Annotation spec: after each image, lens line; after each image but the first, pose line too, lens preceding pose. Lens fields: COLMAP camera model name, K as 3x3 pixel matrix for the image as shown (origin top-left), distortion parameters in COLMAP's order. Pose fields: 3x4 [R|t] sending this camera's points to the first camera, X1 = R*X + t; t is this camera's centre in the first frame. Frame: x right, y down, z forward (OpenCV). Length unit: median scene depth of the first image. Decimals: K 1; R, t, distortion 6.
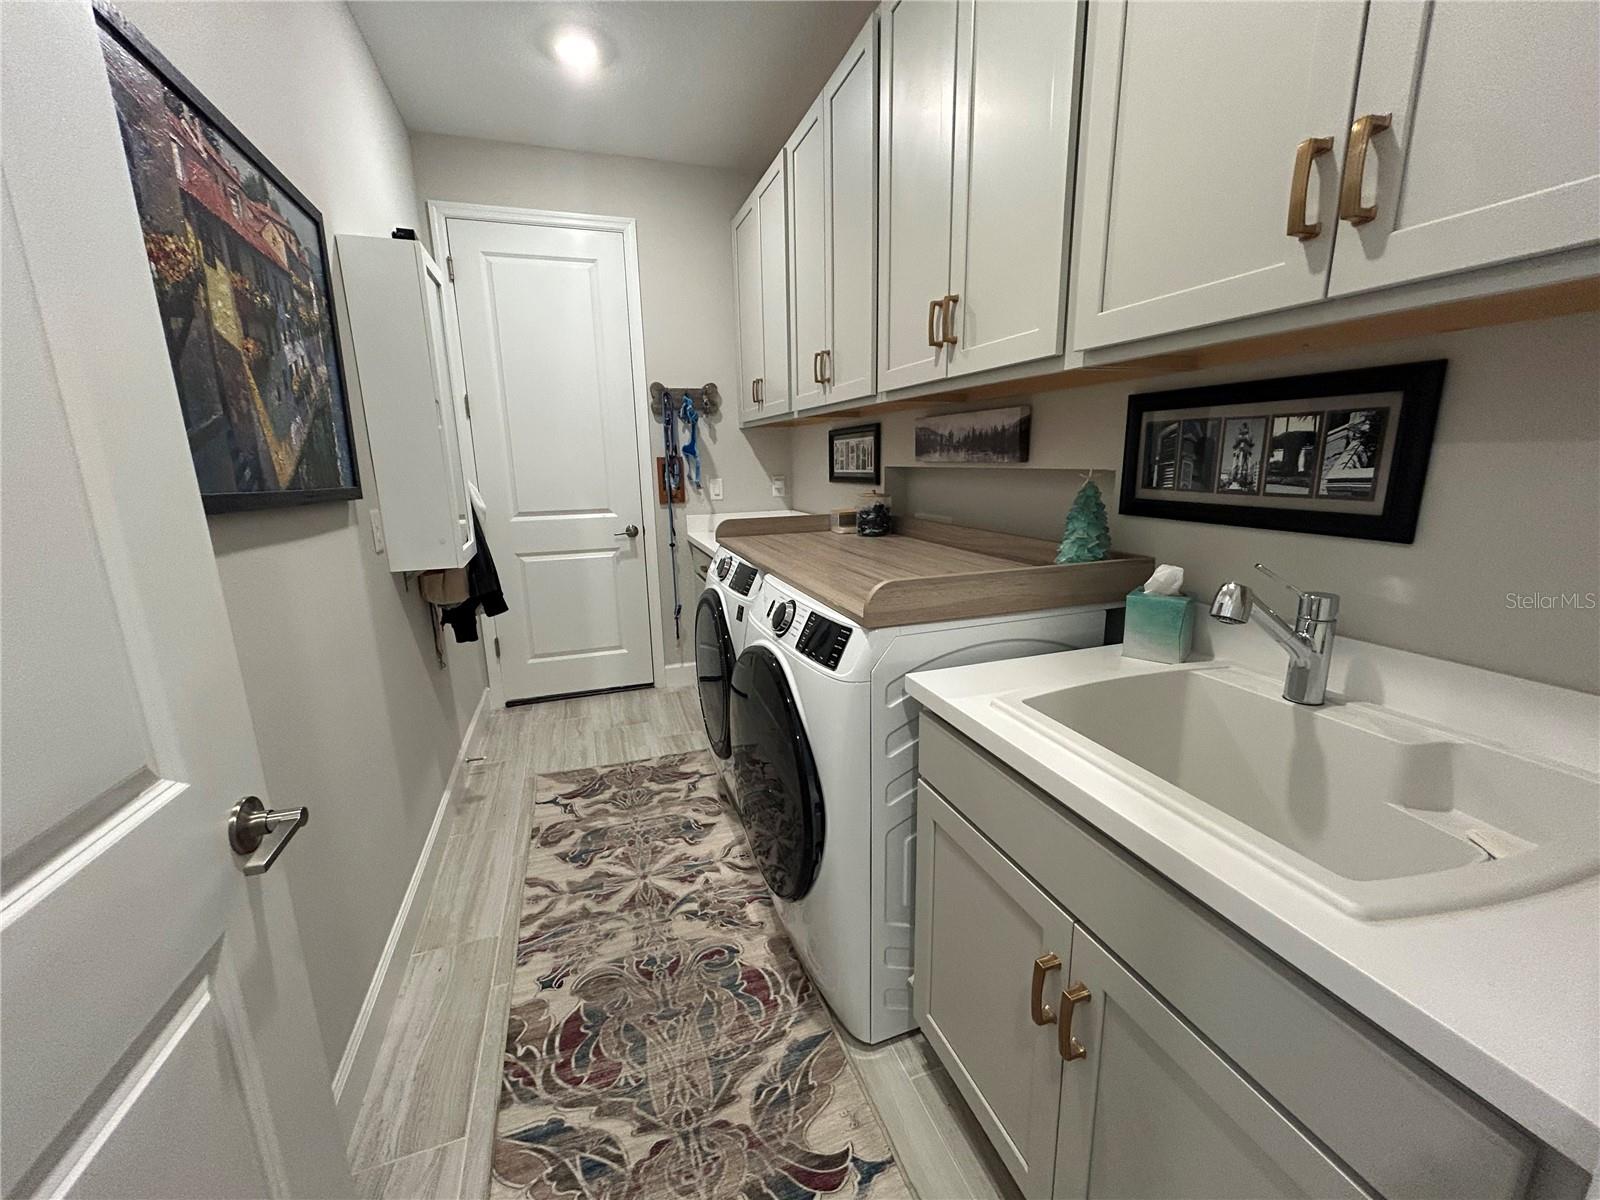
lens RADIAL K [[649.9, 0, 803.6], [0, 649.9, 597.3], [0, 0, 1]] dist [0.028488, 0.000343]
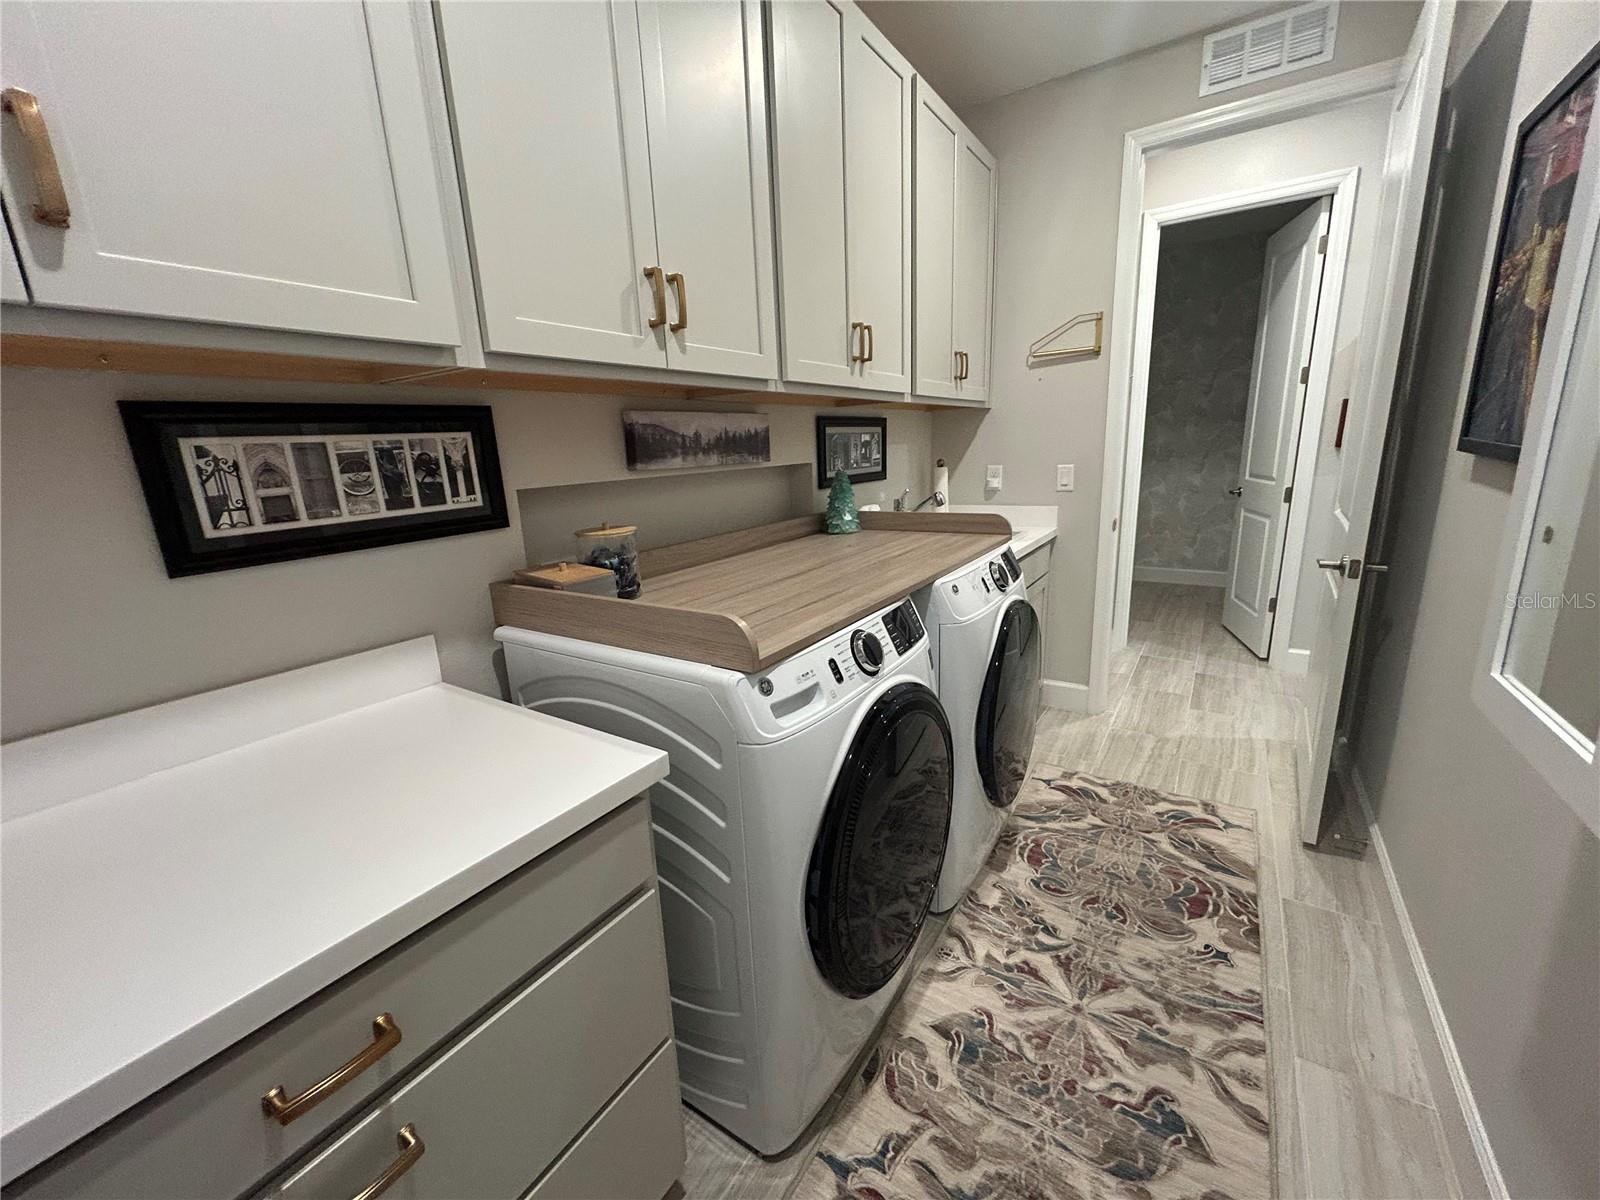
lens RADIAL K [[649.9, 0, 803.6], [0, 649.9, 597.3], [0, 0, 1]] dist [0.028488, 0.000343]
pose [[-0.612437, -0.126714, 0.780298, -0.615793], [0.224729, 0.918437, 0.325531, -0.329459], [-0.757904, 0.374722, -0.534008, 1.559094]]
